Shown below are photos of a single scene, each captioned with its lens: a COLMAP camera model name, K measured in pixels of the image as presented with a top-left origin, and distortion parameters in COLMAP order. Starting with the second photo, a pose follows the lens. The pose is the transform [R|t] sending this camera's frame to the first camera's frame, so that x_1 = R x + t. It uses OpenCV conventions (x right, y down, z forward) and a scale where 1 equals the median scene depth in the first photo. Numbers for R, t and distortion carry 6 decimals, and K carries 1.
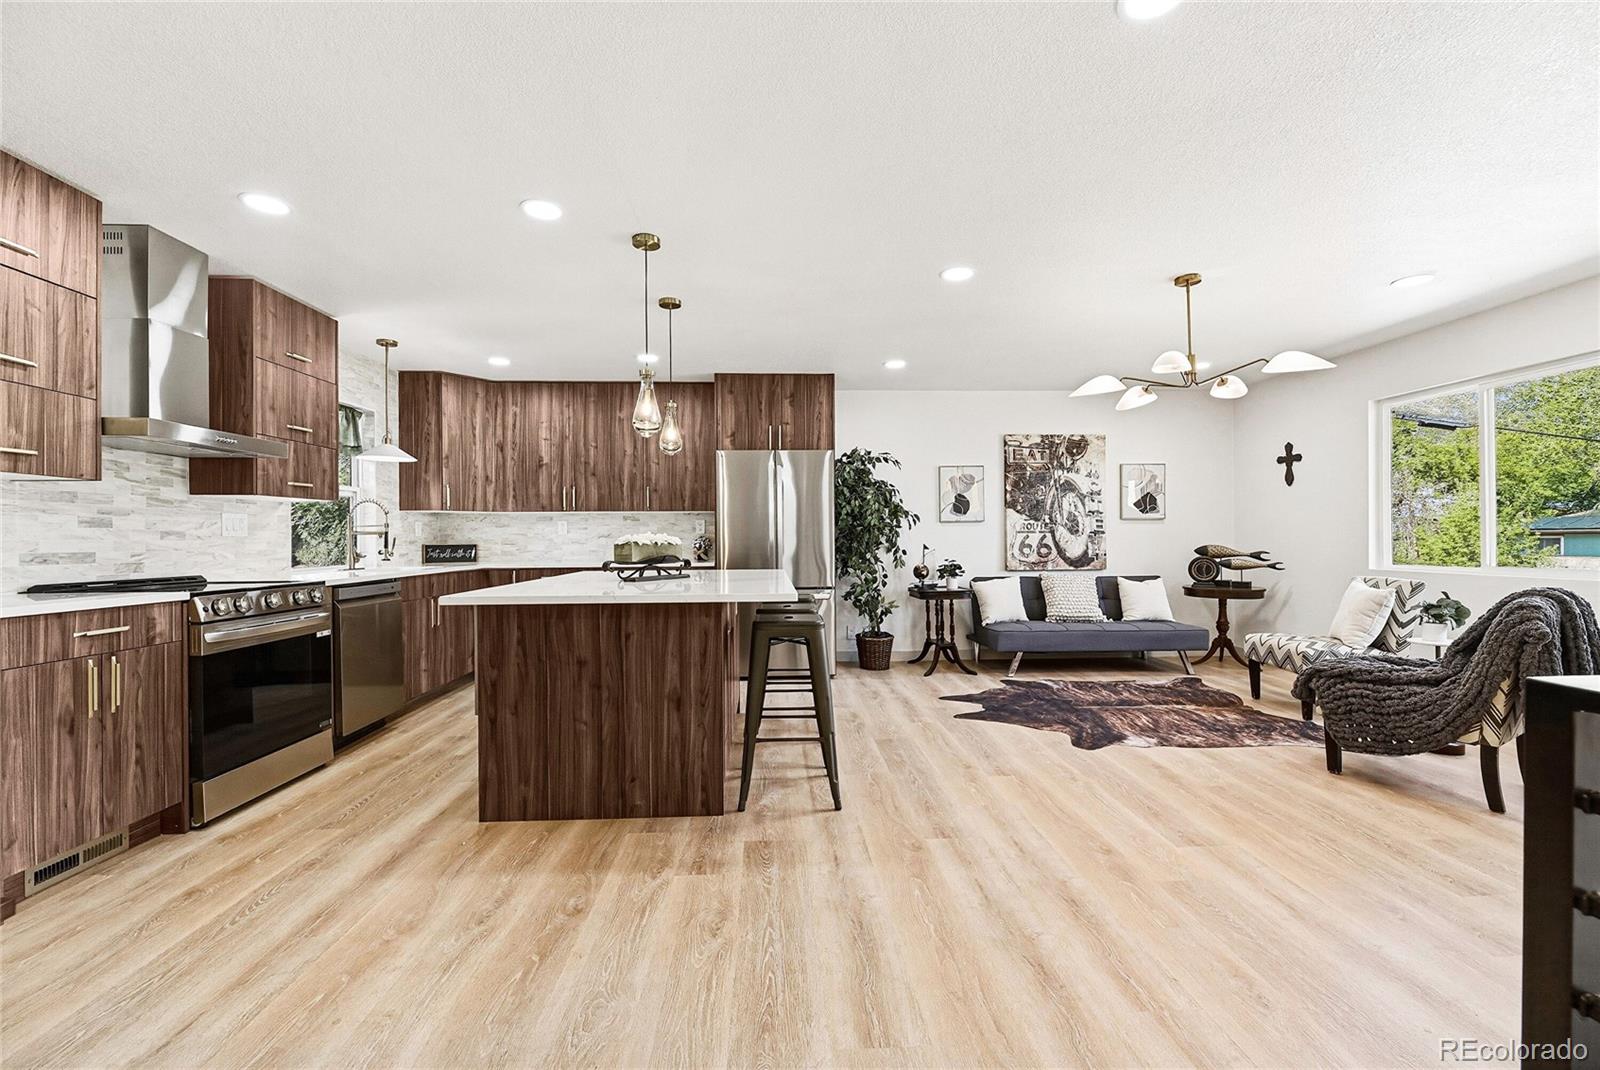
lens RADIAL K [[702.6, 0, 799.1], [0, 702.6, 542.0], [0, 0, 1]] dist [0.000062, -0.000306]
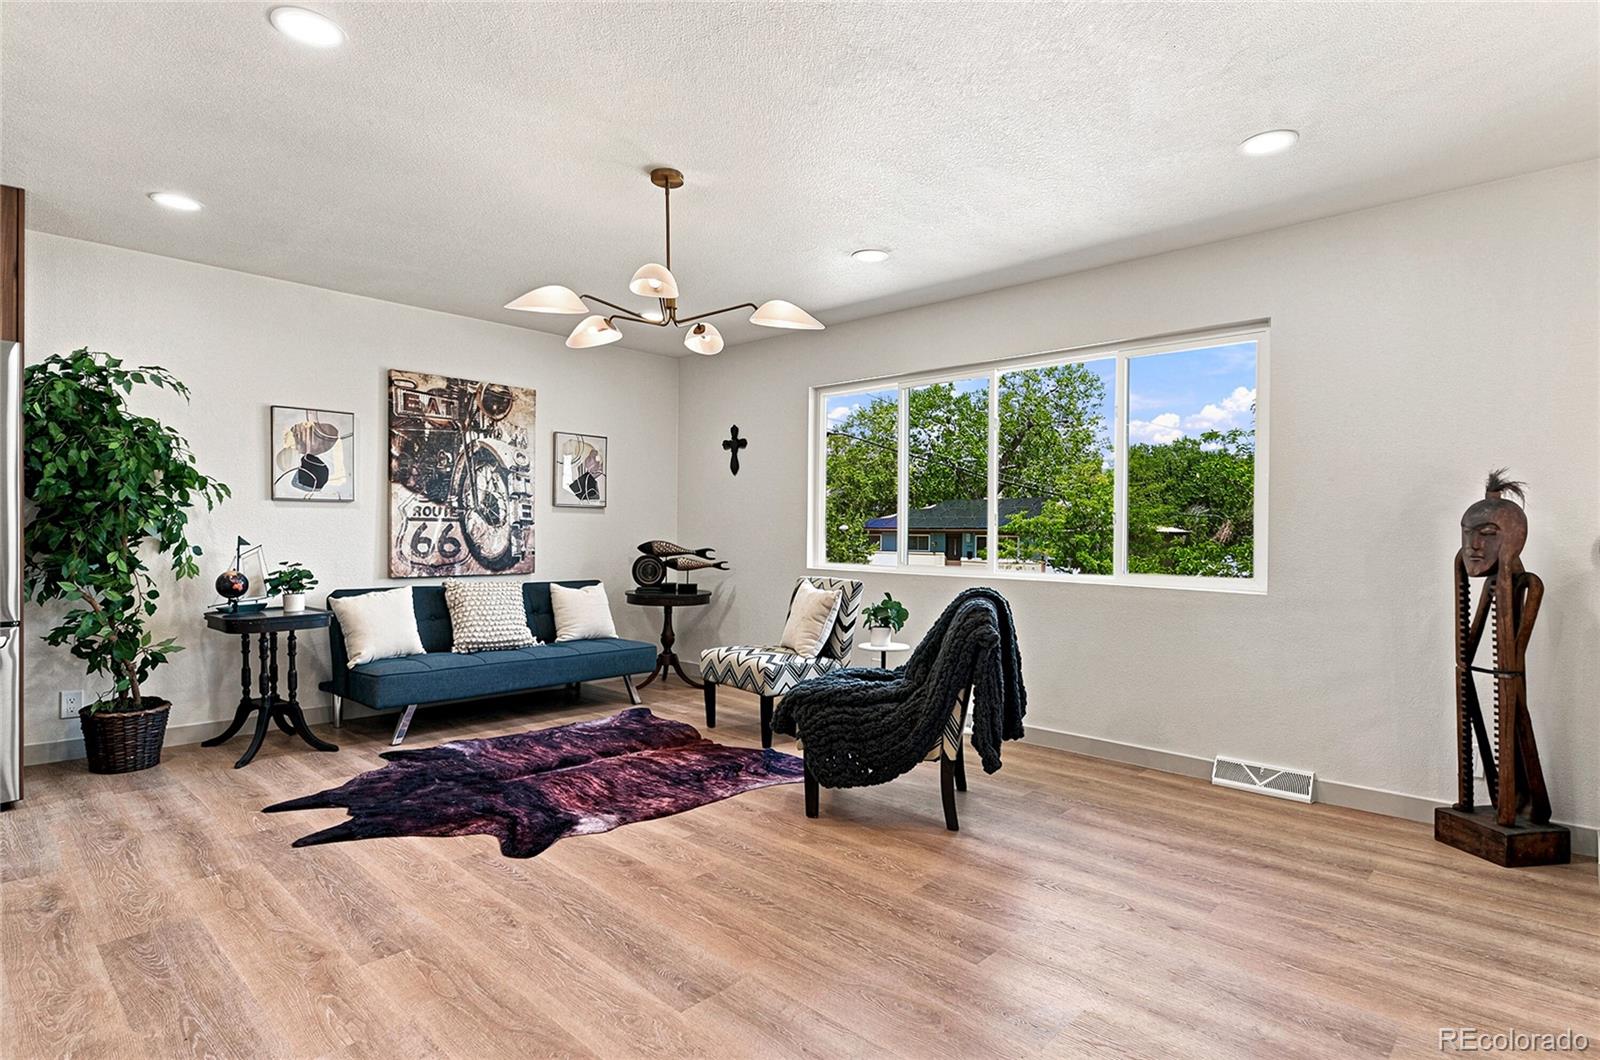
lens RADIAL K [[827.1, 0, 799.1], [0, 827.1, 538.0], [0, 0, 1]] dist [0.001561, -0.001913]
pose [[0.727826, 0.008857, 0.685705, 0.056335], [-0.012586, 0.999921, 0.000444, -0.001910], [-0.685646, -0.008953, 0.727880, 0.229098]]
